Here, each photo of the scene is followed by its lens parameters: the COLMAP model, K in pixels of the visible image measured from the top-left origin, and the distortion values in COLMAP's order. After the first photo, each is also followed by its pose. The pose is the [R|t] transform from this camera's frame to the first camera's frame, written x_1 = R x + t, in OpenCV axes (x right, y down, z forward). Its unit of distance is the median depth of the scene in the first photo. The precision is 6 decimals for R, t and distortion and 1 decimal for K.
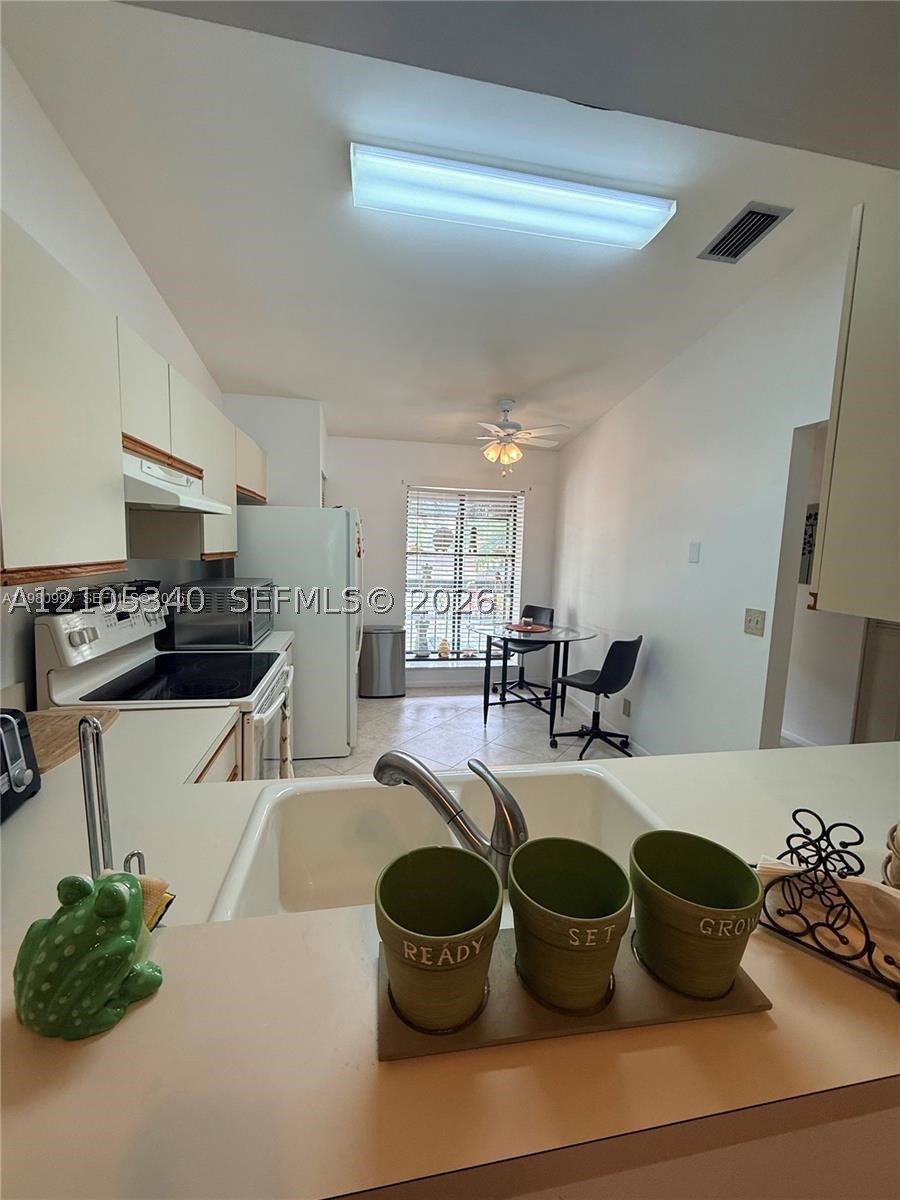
lens RADIAL K [[481.3, 0, 452.2], [0, 481.3, 599.7], [0, 0, 1]] dist [0.000244, 0.000210]
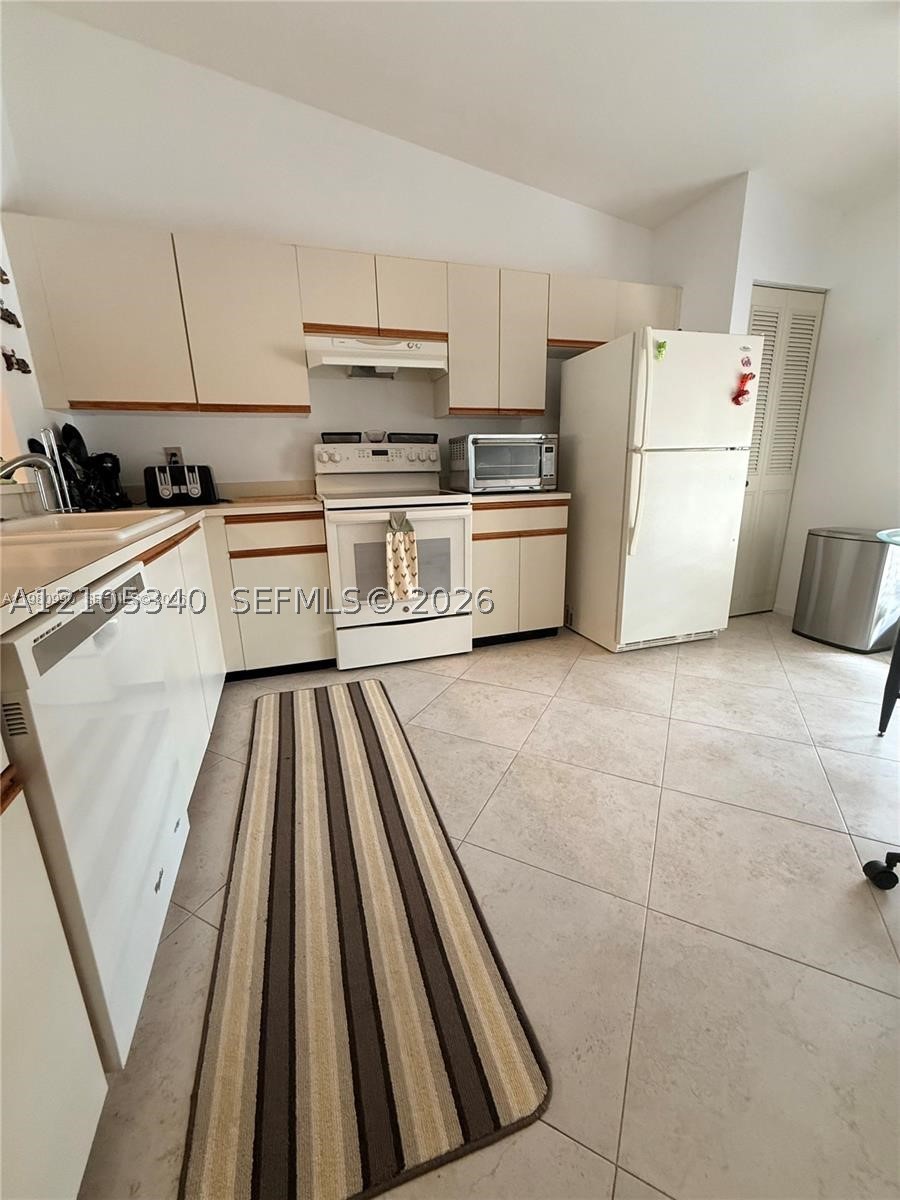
lens RADIAL K [[481.3, 0, 451.8], [0, 481.3, 598.6], [0, 0, 1]] dist [0.000244, 0.000210]
pose [[0.136110, 0.227317, -0.964262, 0.801747], [-0.094262, 0.971876, 0.215806, 0.116096], [0.986199, 0.061520, 0.153709, 0.865965]]
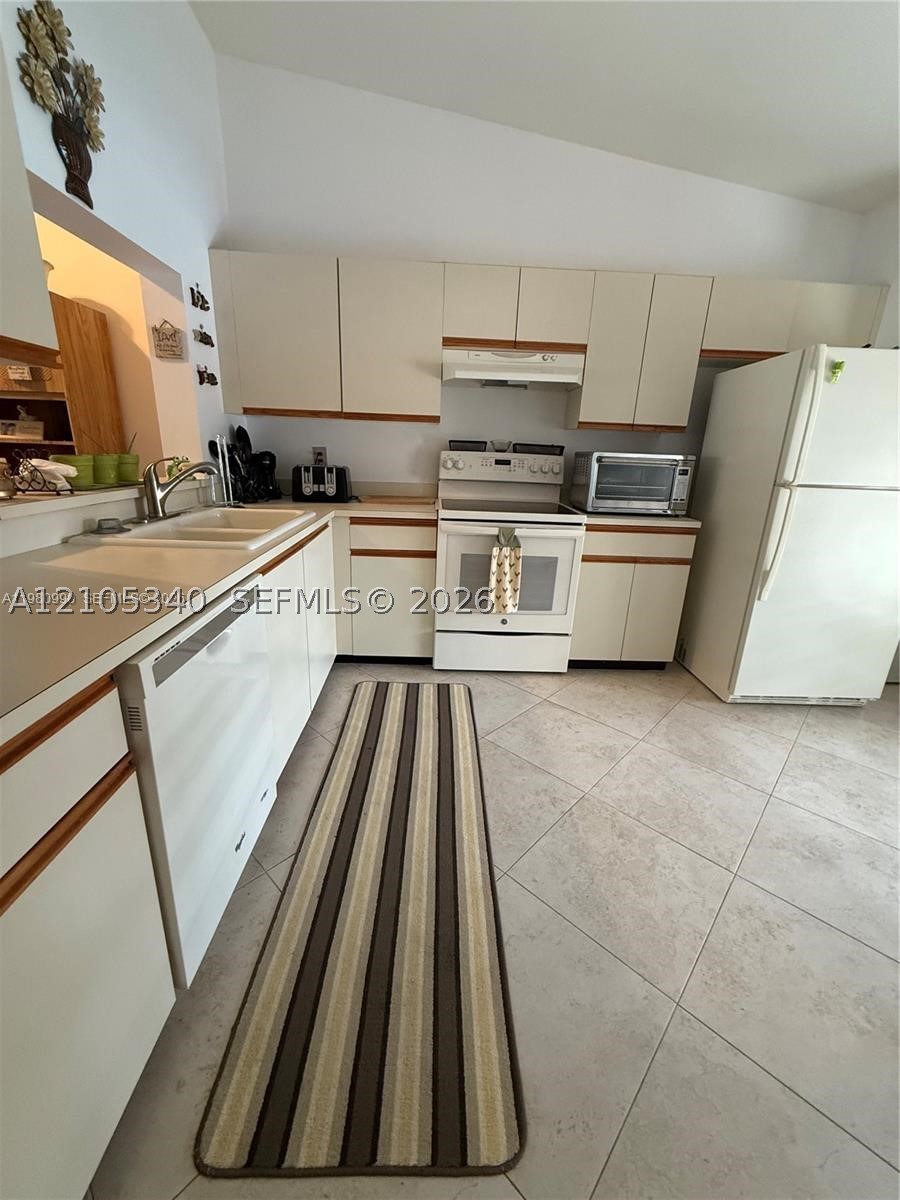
lens RADIAL K [[481.3, 0, 449.7], [0, 481.3, 598.8], [0, 0, 1]] dist [0.000244, 0.000210]
pose [[-0.152516, 0.256820, -0.954349, 0.804030], [-0.161963, 0.946096, 0.280482, 0.038547], [0.974939, 0.197347, -0.102700, 0.917697]]
